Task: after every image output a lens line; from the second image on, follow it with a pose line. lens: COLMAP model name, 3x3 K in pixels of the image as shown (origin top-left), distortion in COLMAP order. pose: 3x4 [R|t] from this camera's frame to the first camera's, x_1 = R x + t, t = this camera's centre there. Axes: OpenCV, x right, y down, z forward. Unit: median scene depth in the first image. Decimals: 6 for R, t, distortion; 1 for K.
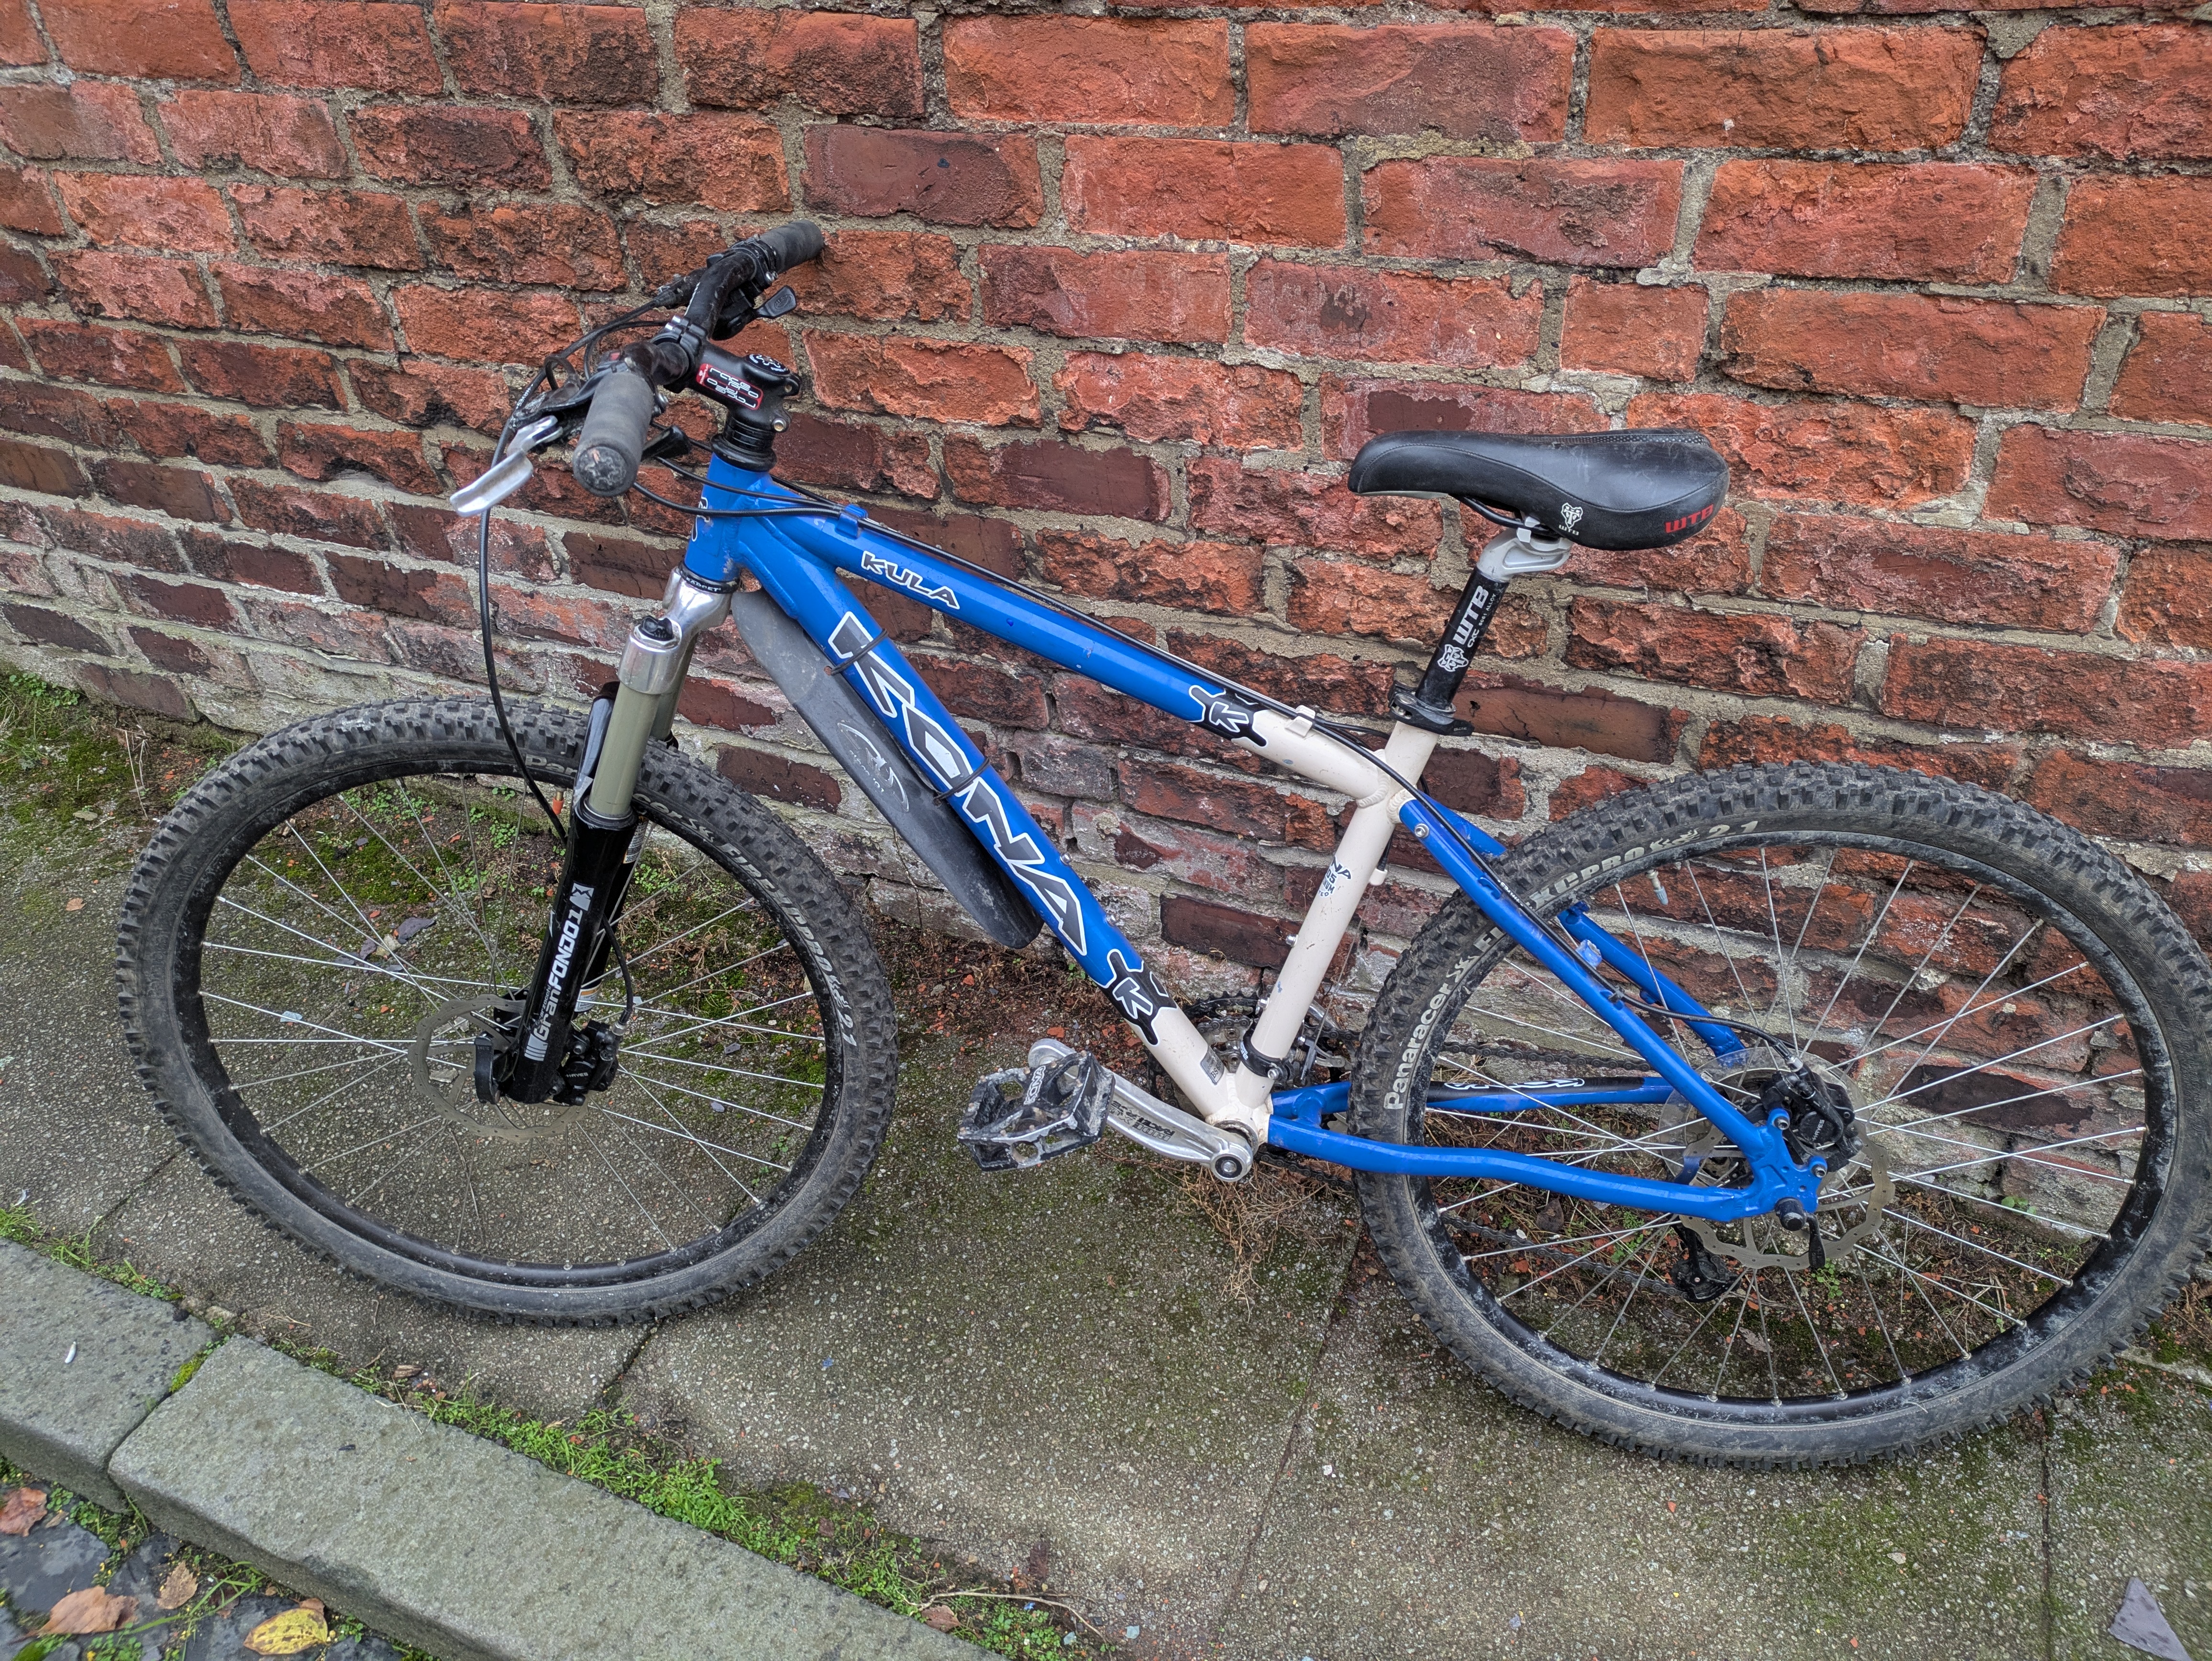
lens RADIAL K [[1635.7, 0, 1122.5], [0, 1635.7, 815.9], [0, 0, 1]] dist [0.050807, -0.042319]
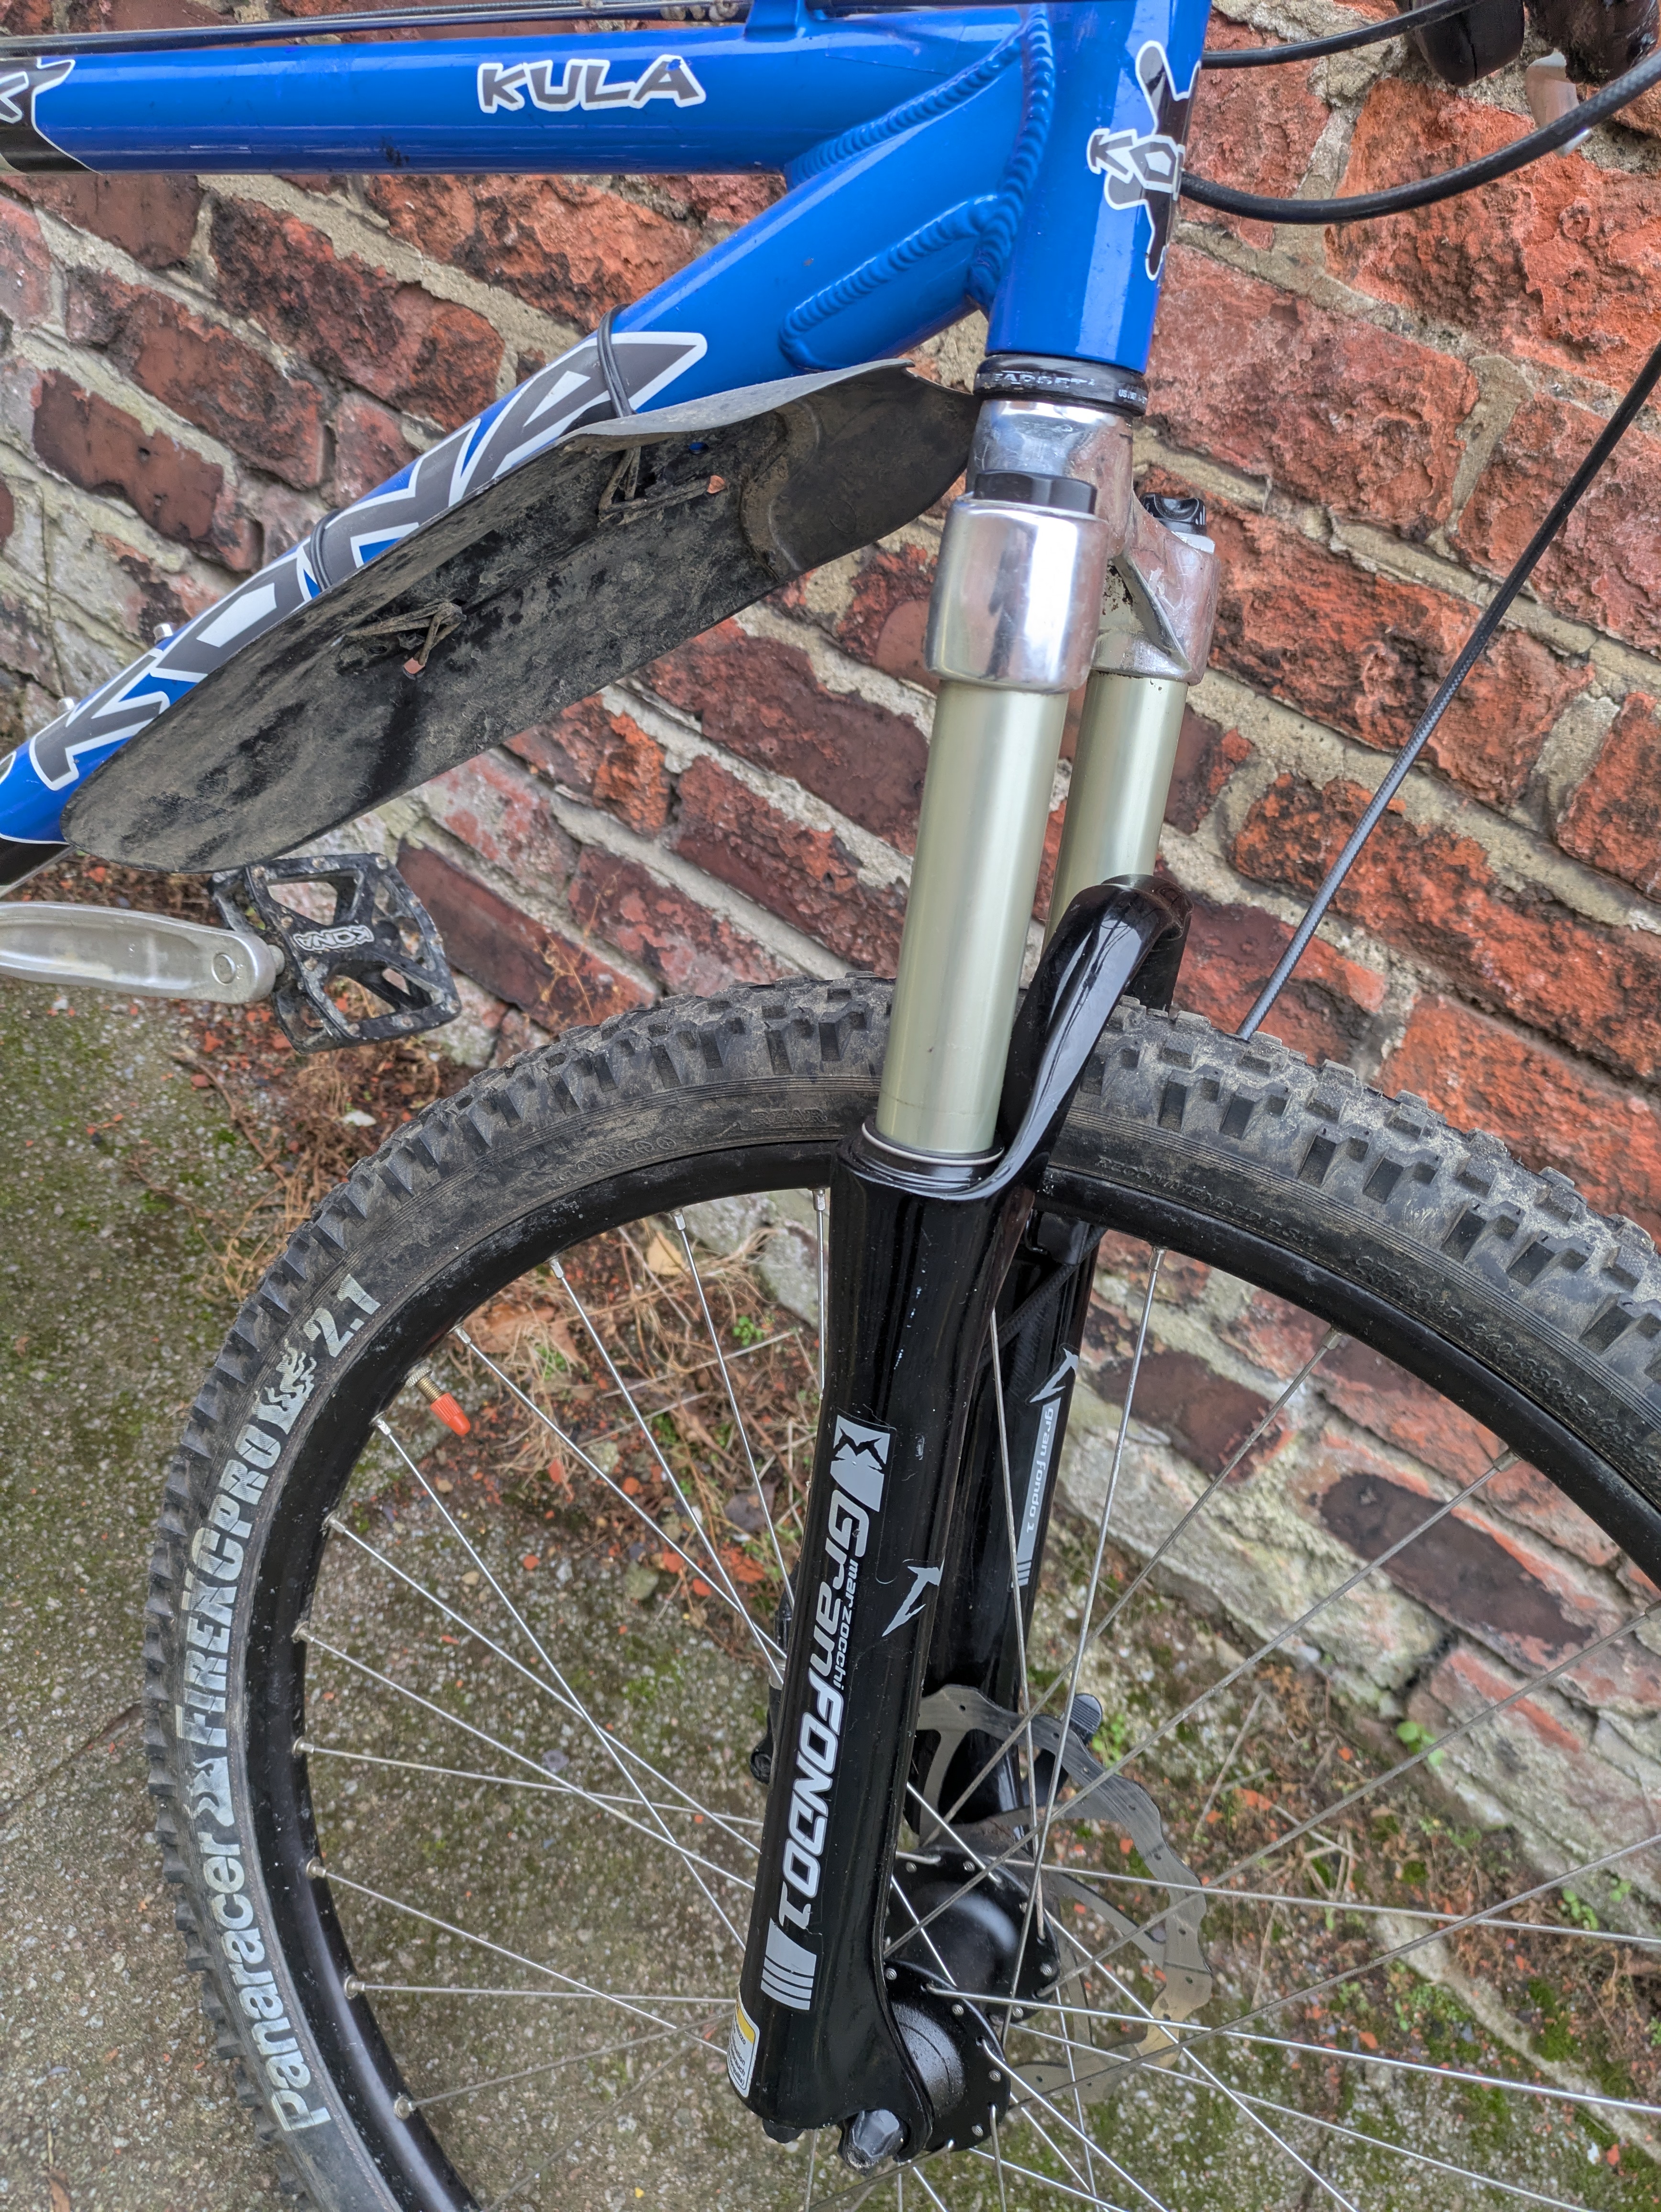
lens RADIAL K [[1635.7, 0, 843.6], [0, 1635.7, 1070.1], [0, 0, 1]] dist [0.050807, -0.042319]
pose [[0.919153, 0.382719, 0.093182, 0.189904], [-0.379609, 0.923806, -0.049787, 0.120359], [-0.105137, 0.010390, 0.994403, 0.413294]]
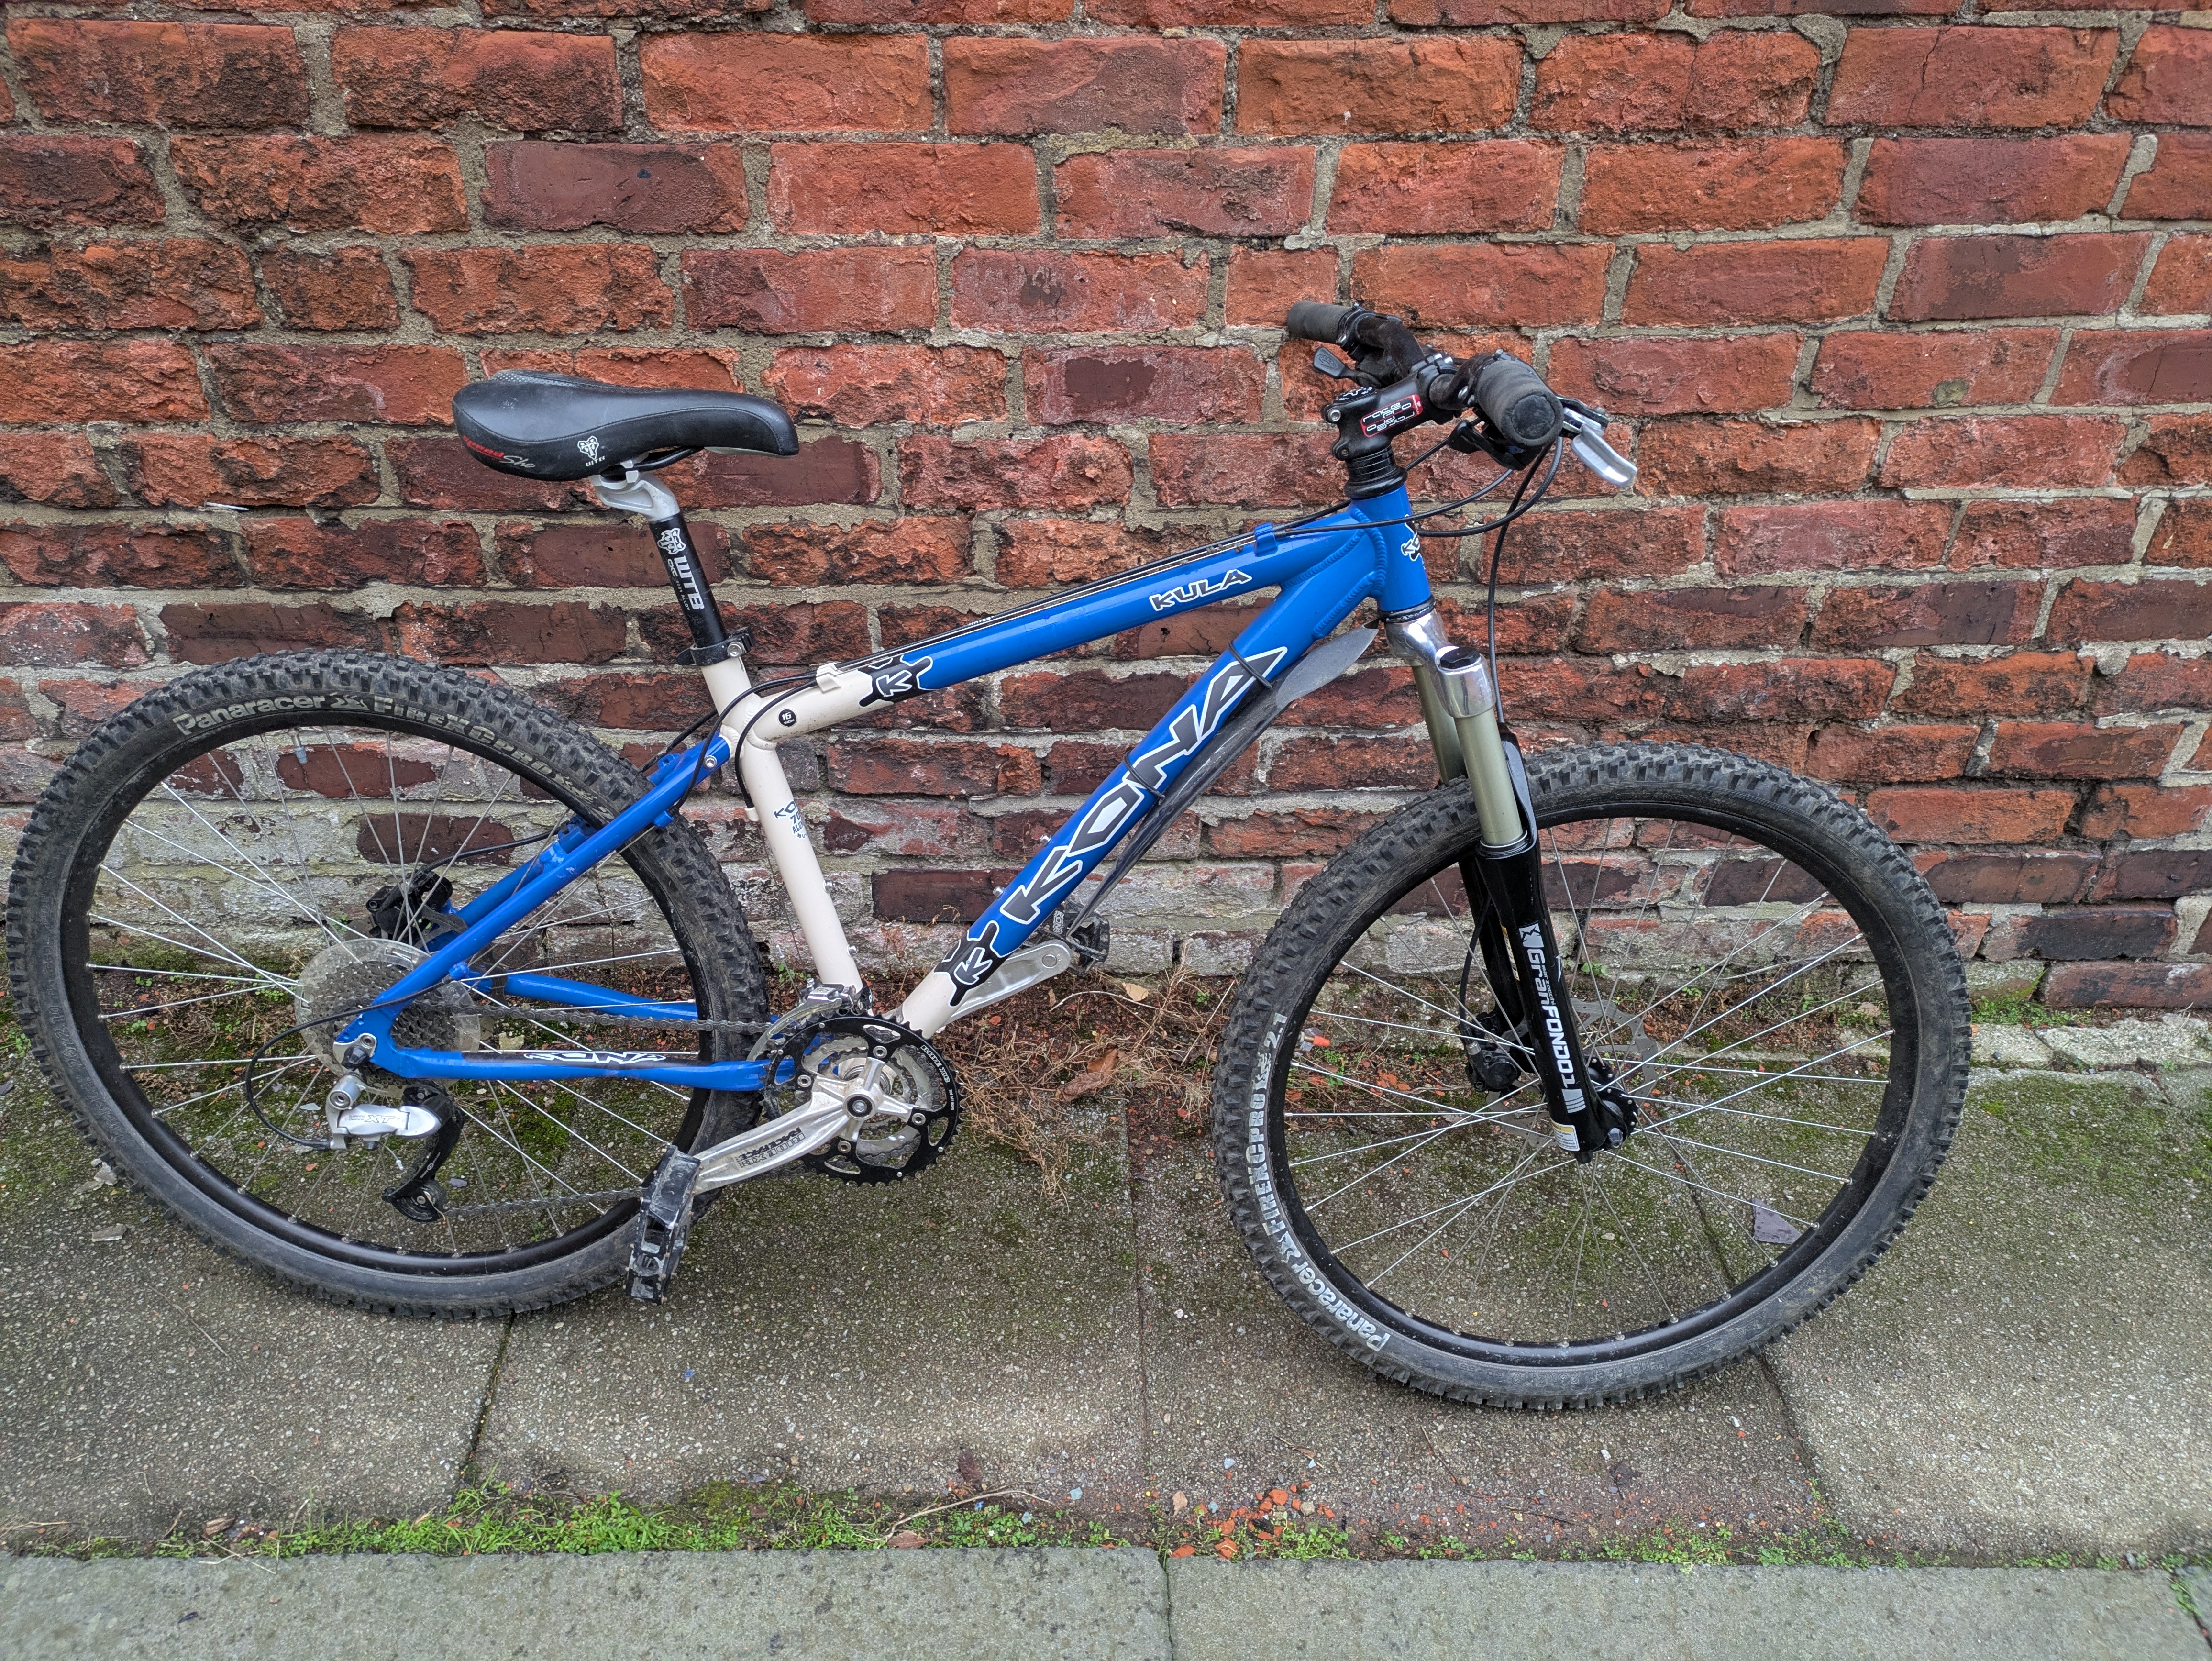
lens RADIAL K [[1635.7, 0, 1092.2], [0, 1635.7, 840.3], [0, 0, 1]] dist [0.050807, -0.042319]
pose [[0.904467, -0.176980, 0.388096, -0.308127], [0.195149, 0.980744, -0.007560, 0.076671], [-0.379285, 0.082574, 0.921588, -0.037988]]
